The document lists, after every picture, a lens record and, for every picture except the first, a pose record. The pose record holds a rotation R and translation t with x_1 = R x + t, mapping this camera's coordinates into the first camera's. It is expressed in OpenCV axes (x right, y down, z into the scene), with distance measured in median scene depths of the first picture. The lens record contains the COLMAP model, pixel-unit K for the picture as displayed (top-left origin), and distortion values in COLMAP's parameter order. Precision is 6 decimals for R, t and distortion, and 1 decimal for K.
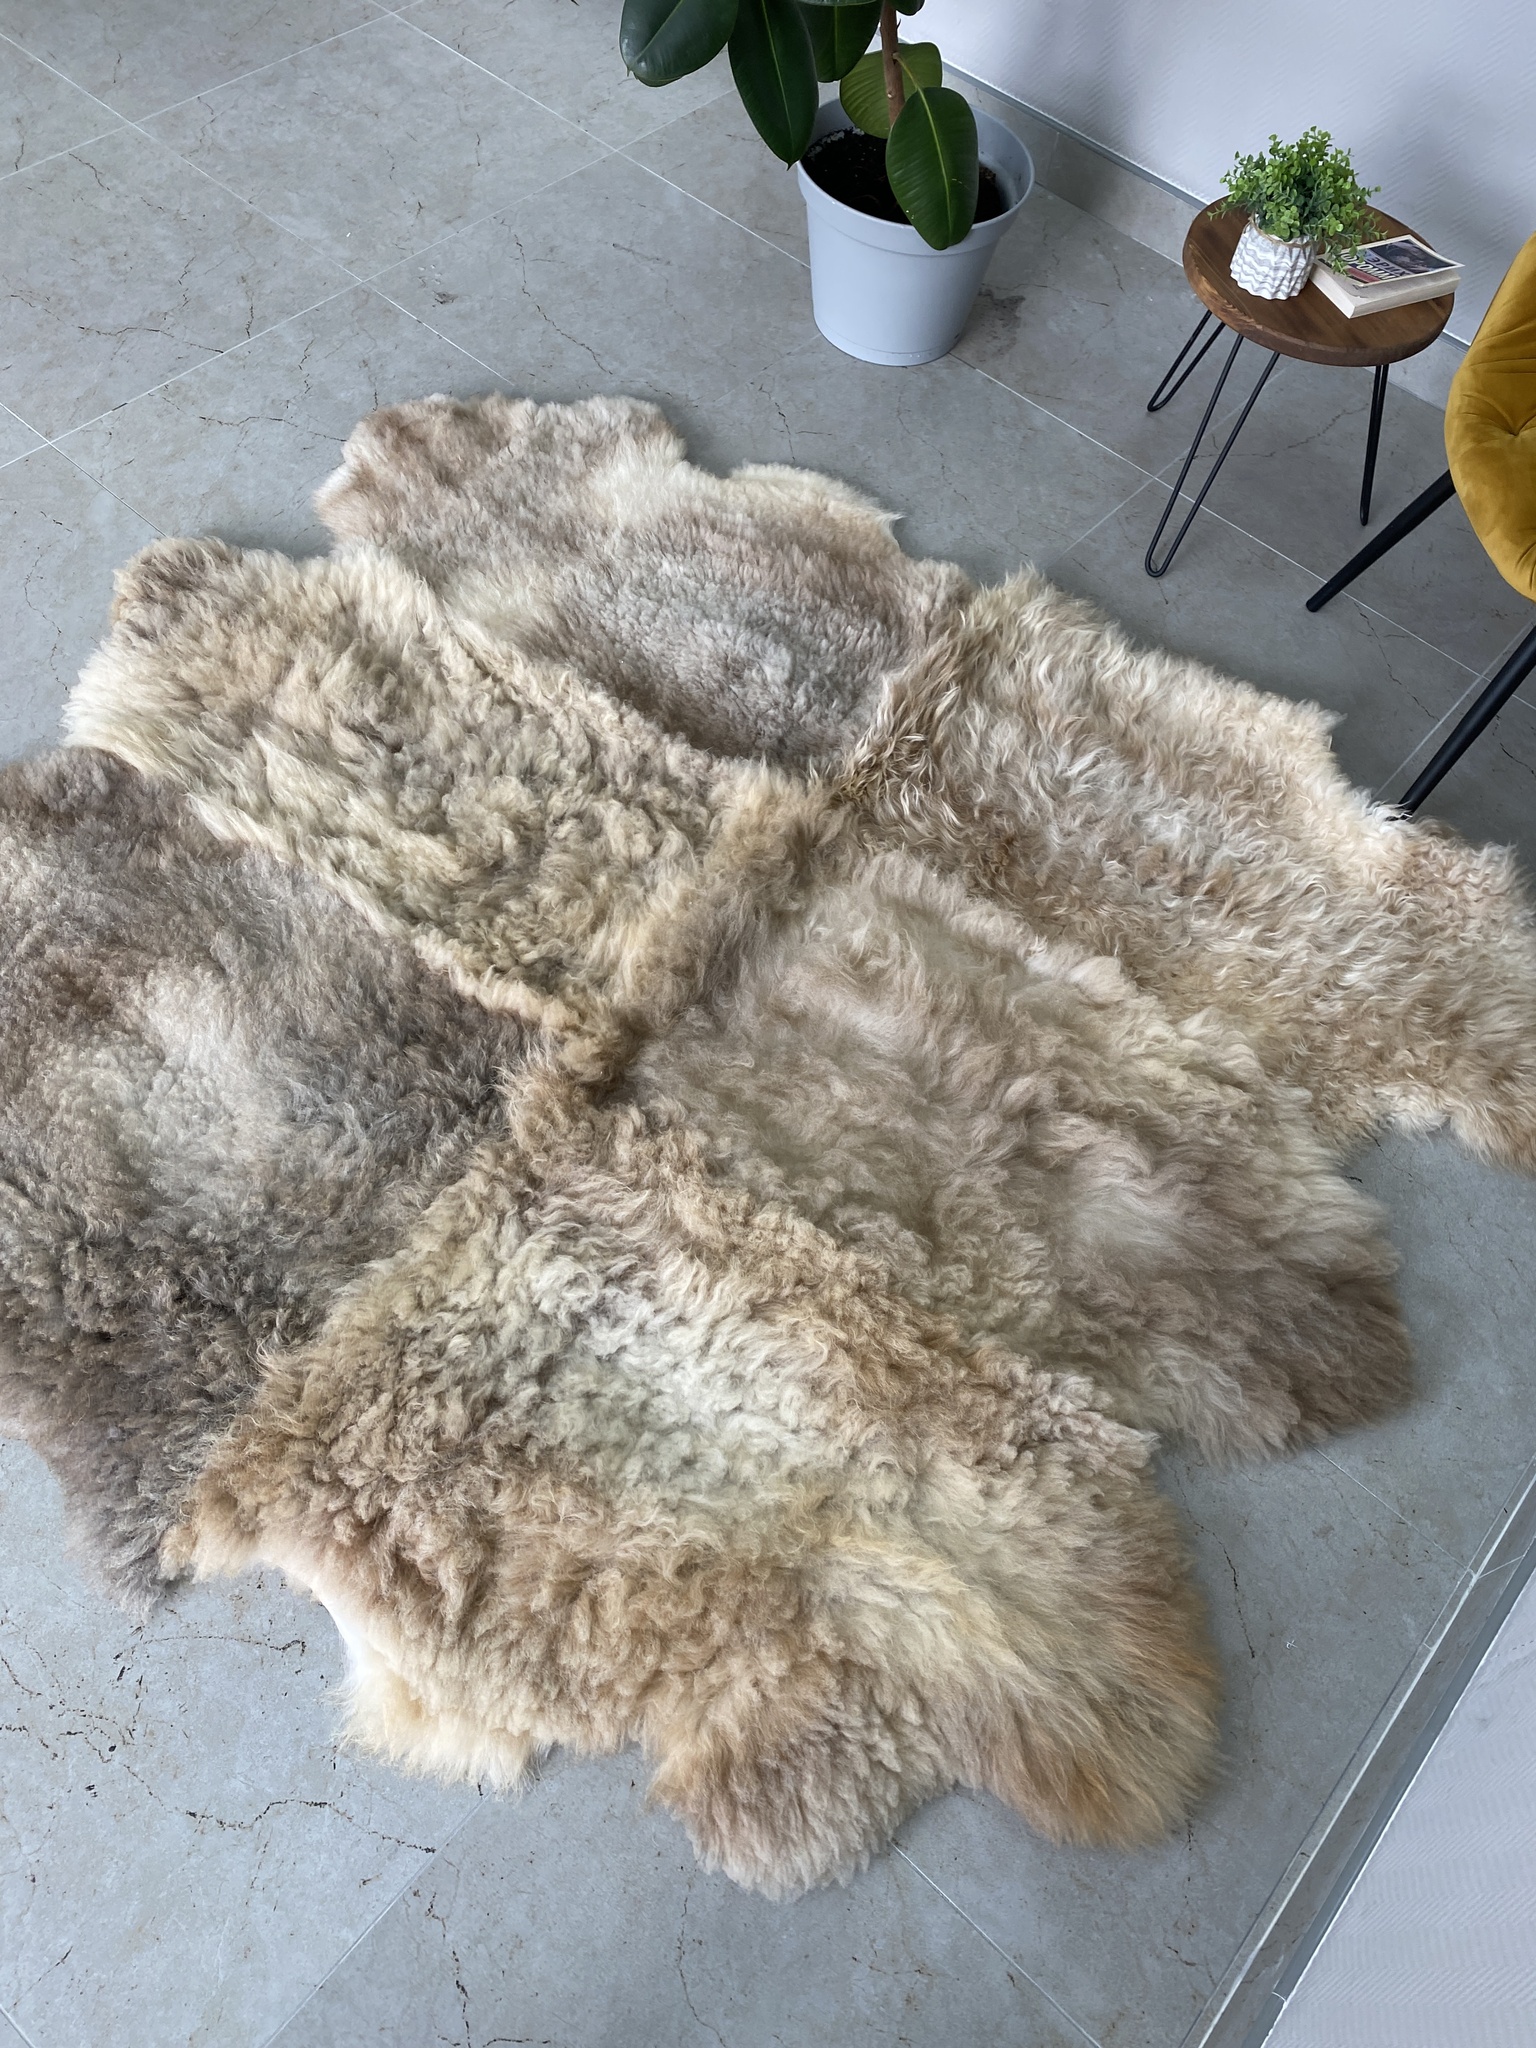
lens RADIAL K [[1529.9, 0, 804.5], [0, 1529.9, 1016.9], [0, 0, 1]] dist [0.053005, -0.054261]
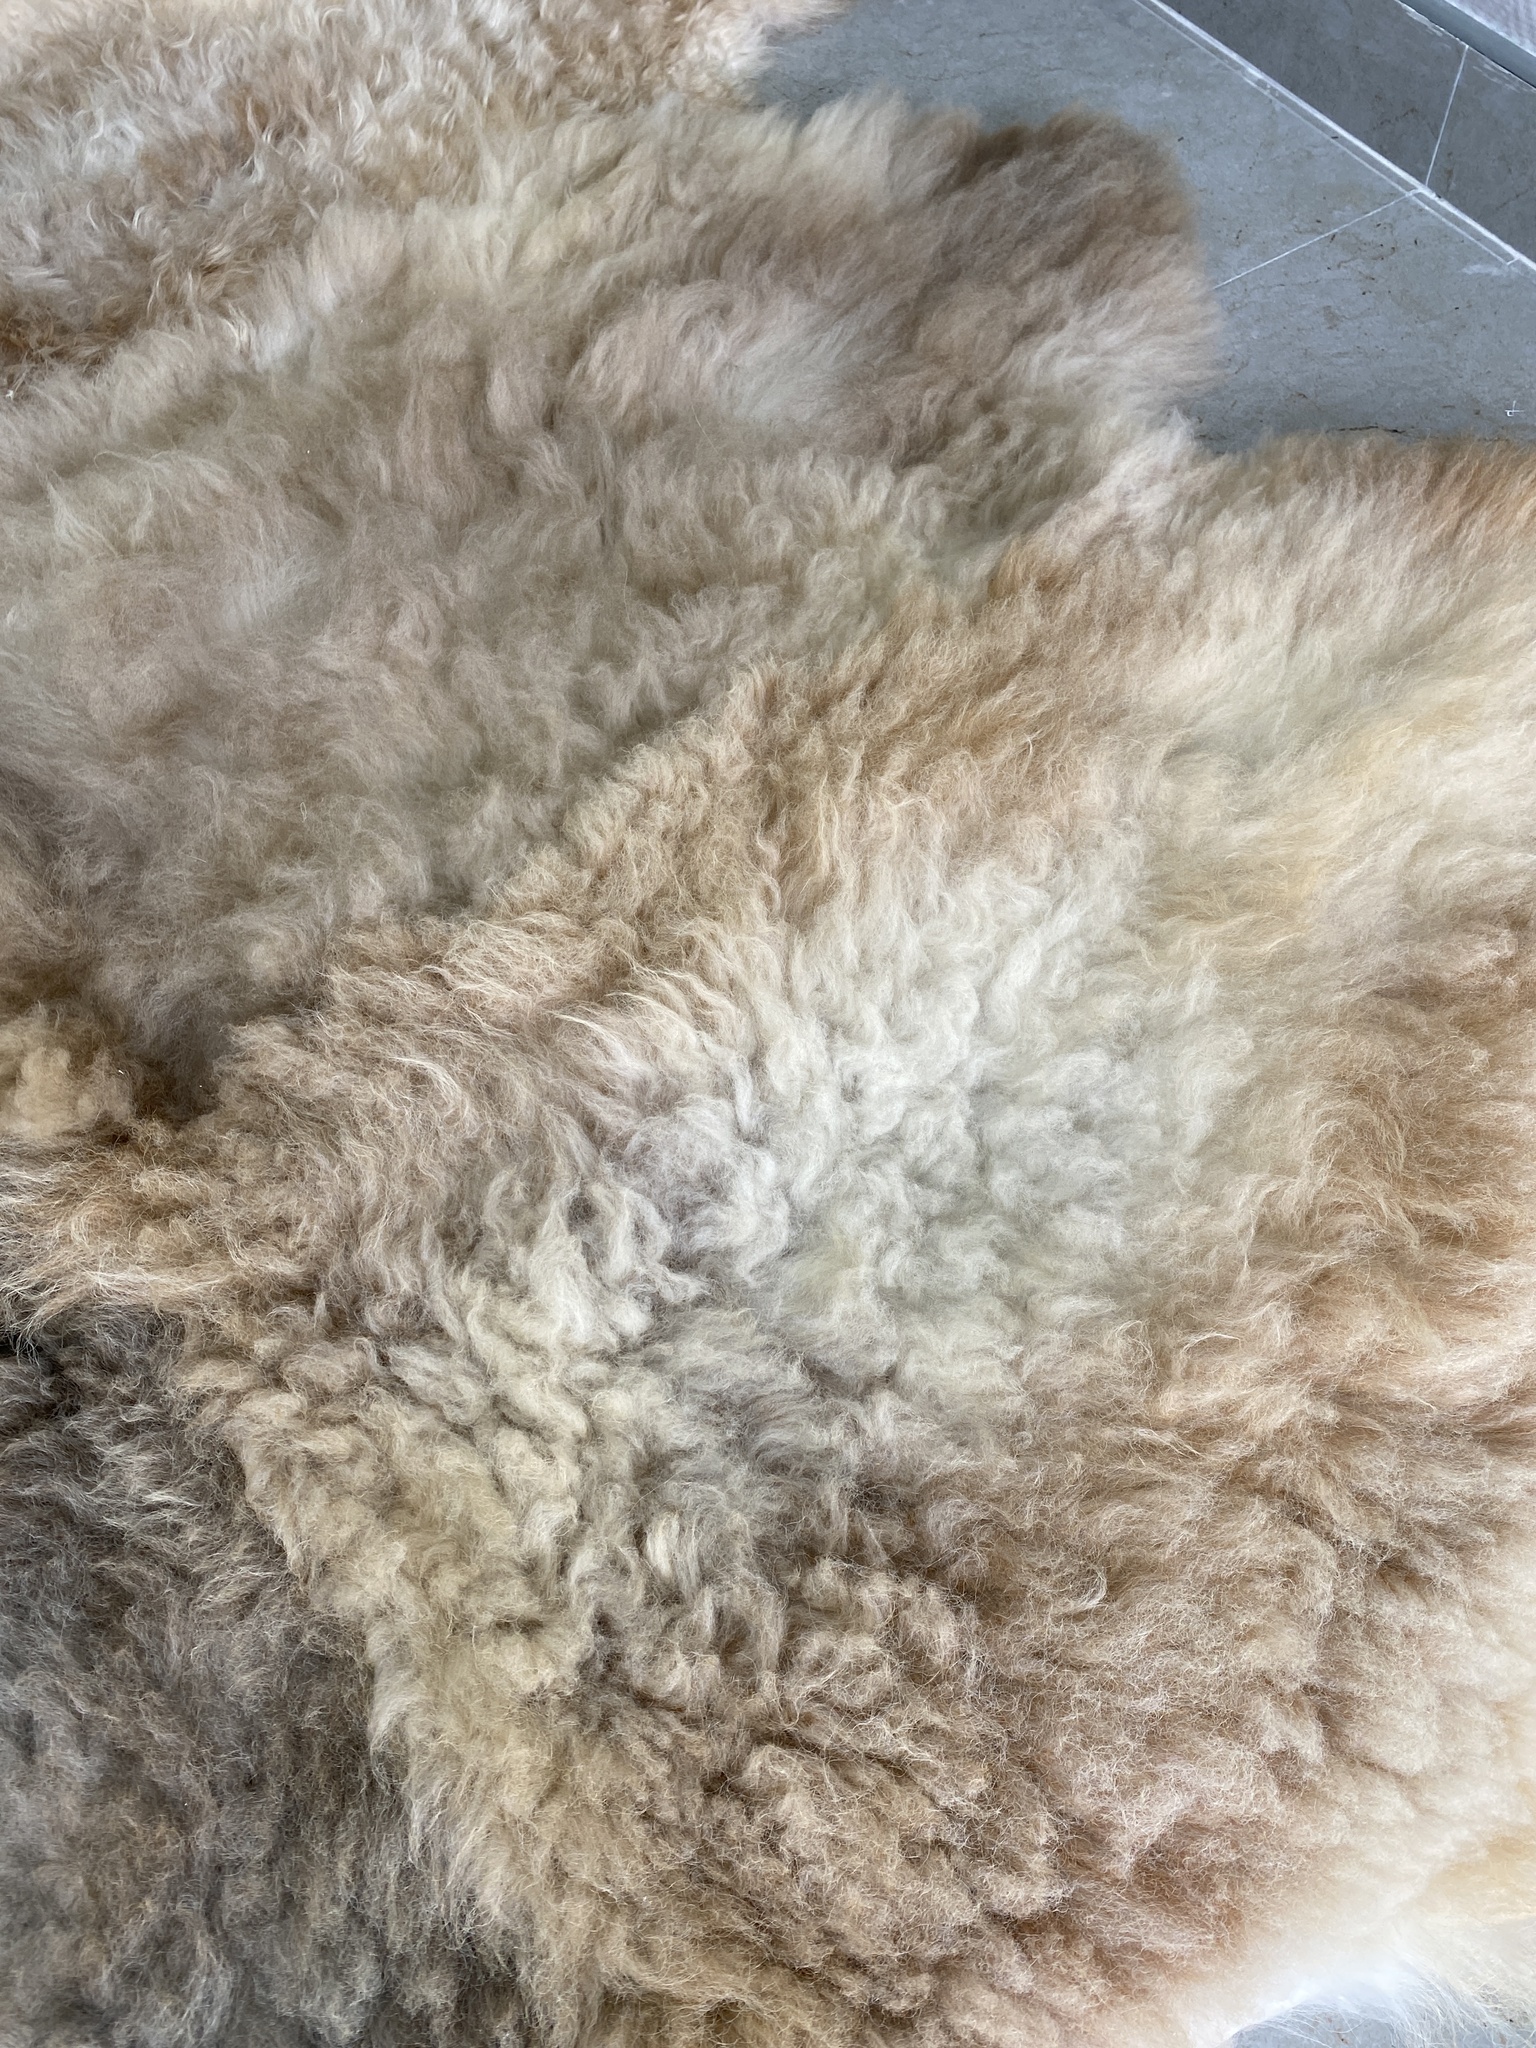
lens RADIAL K [[1529.9, 0, 775.0], [0, 1529.9, 1014.1], [0, 0, 1]] dist [0.053005, -0.054261]
pose [[0.302449, -0.880277, 0.365564, -0.214835], [0.853353, 0.420931, 0.307581, 0.051566], [-0.424633, 0.218928, 0.878497, 0.543979]]
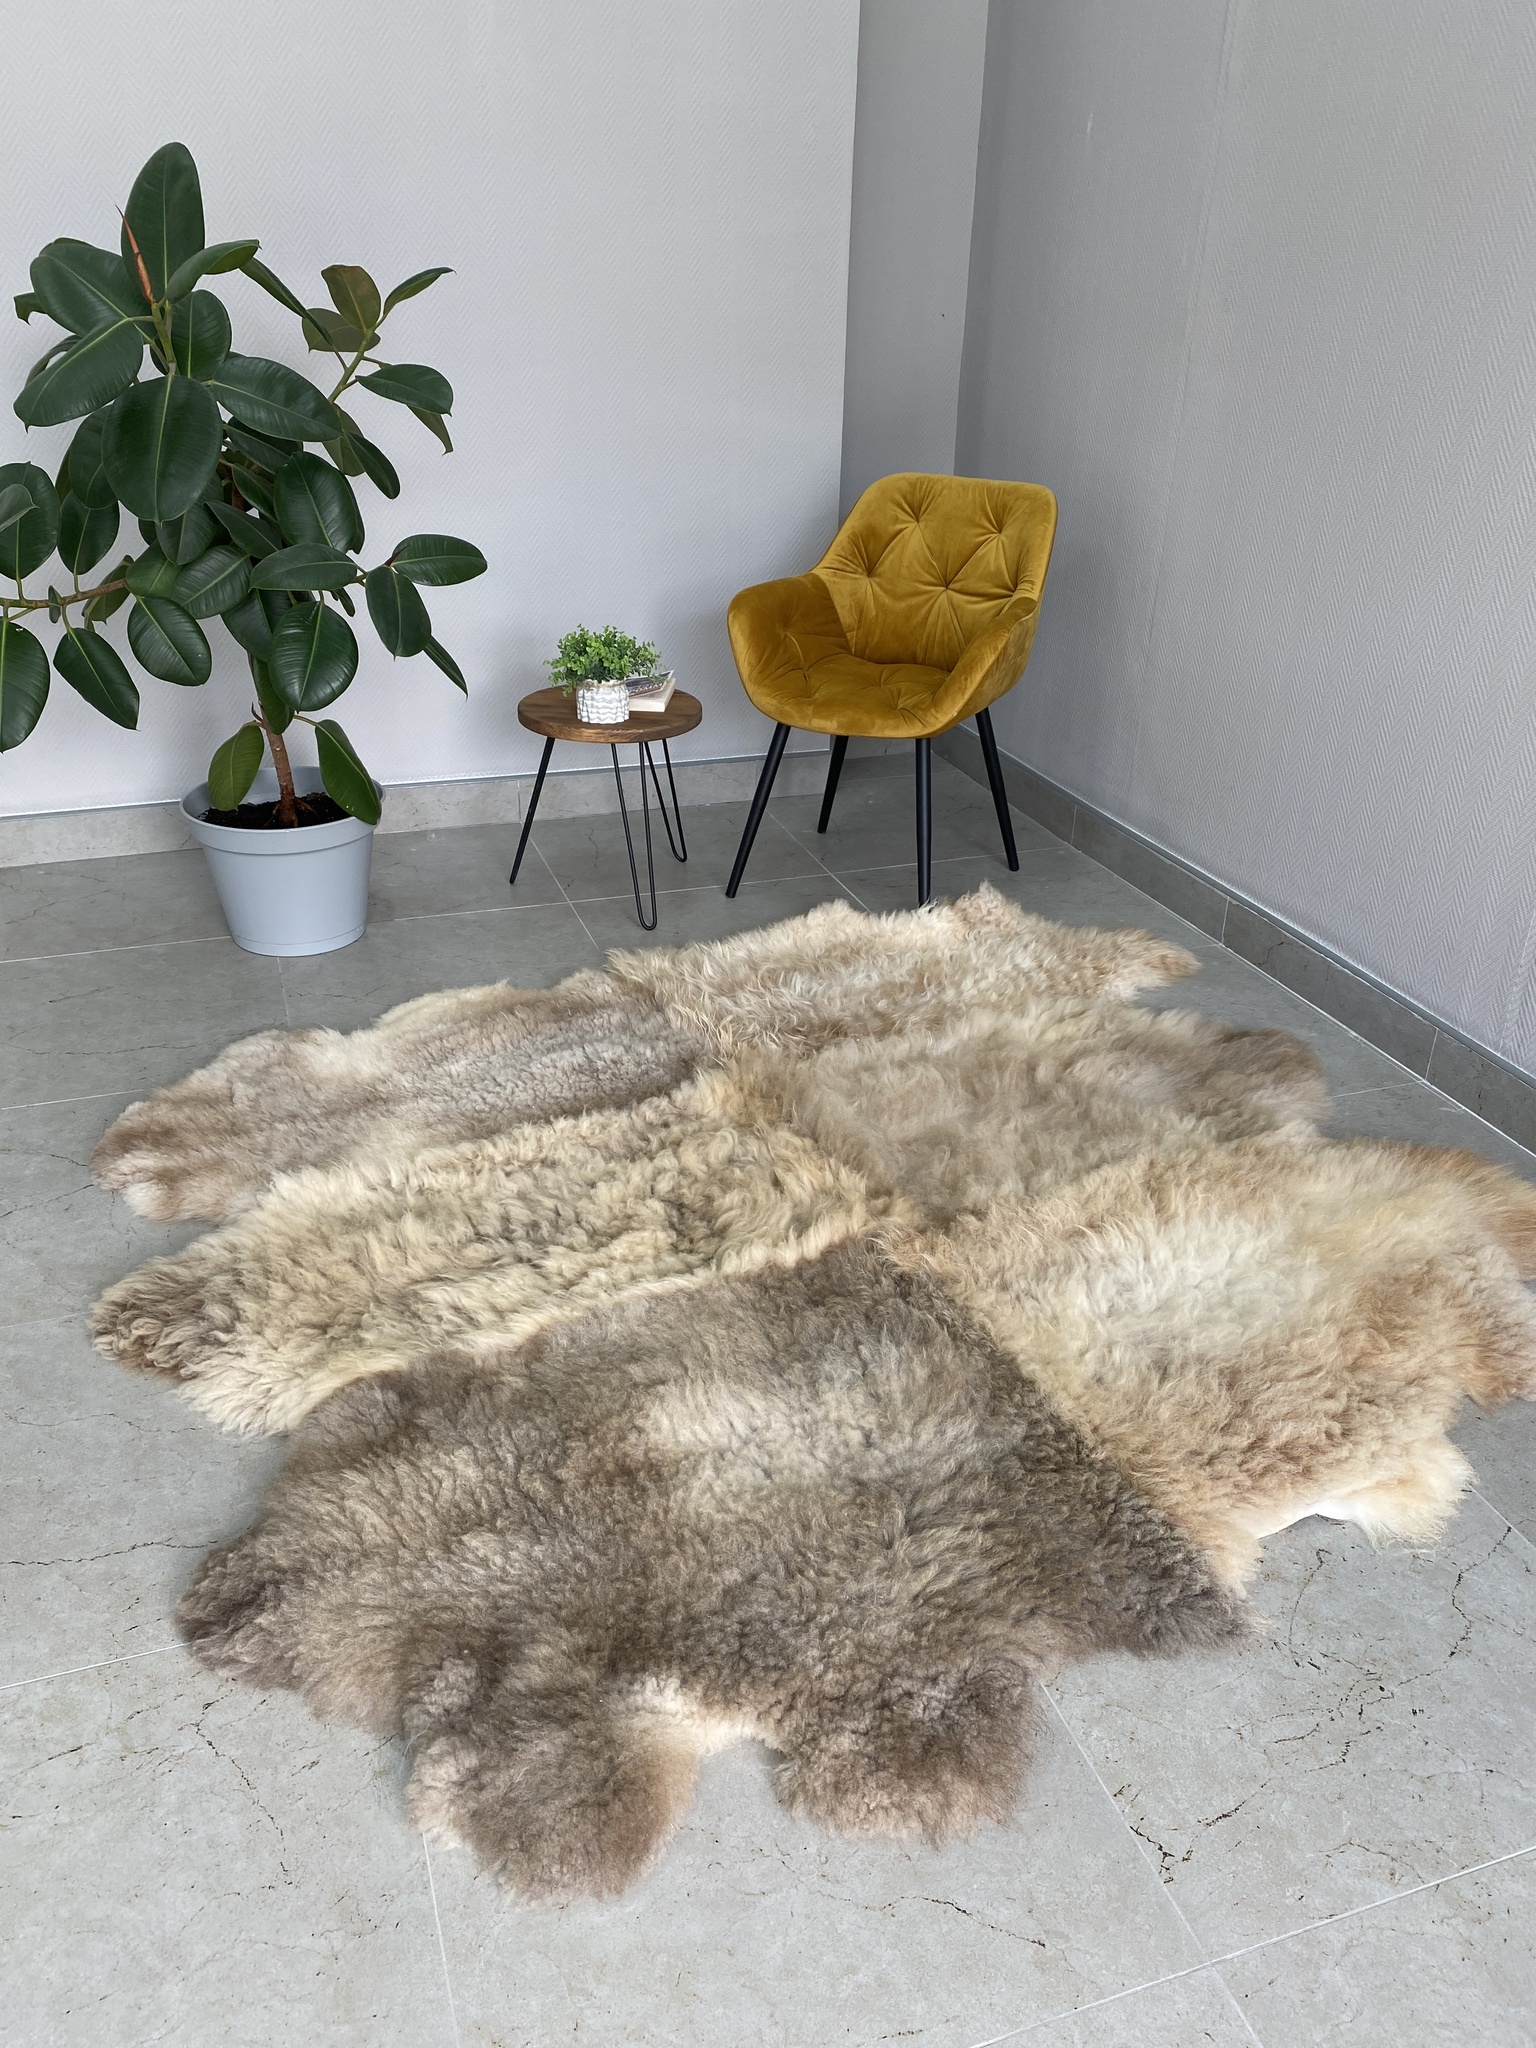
lens RADIAL K [[1529.9, 0, 757.2], [0, 1529.9, 1033.3], [0, 0, 1]] dist [0.053005, -0.054261]
pose [[0.503835, -0.472101, 0.723375, -0.988181], [0.750081, 0.654440, -0.095324, -0.040492], [-0.428403, 0.590617, 0.683844, 0.143866]]
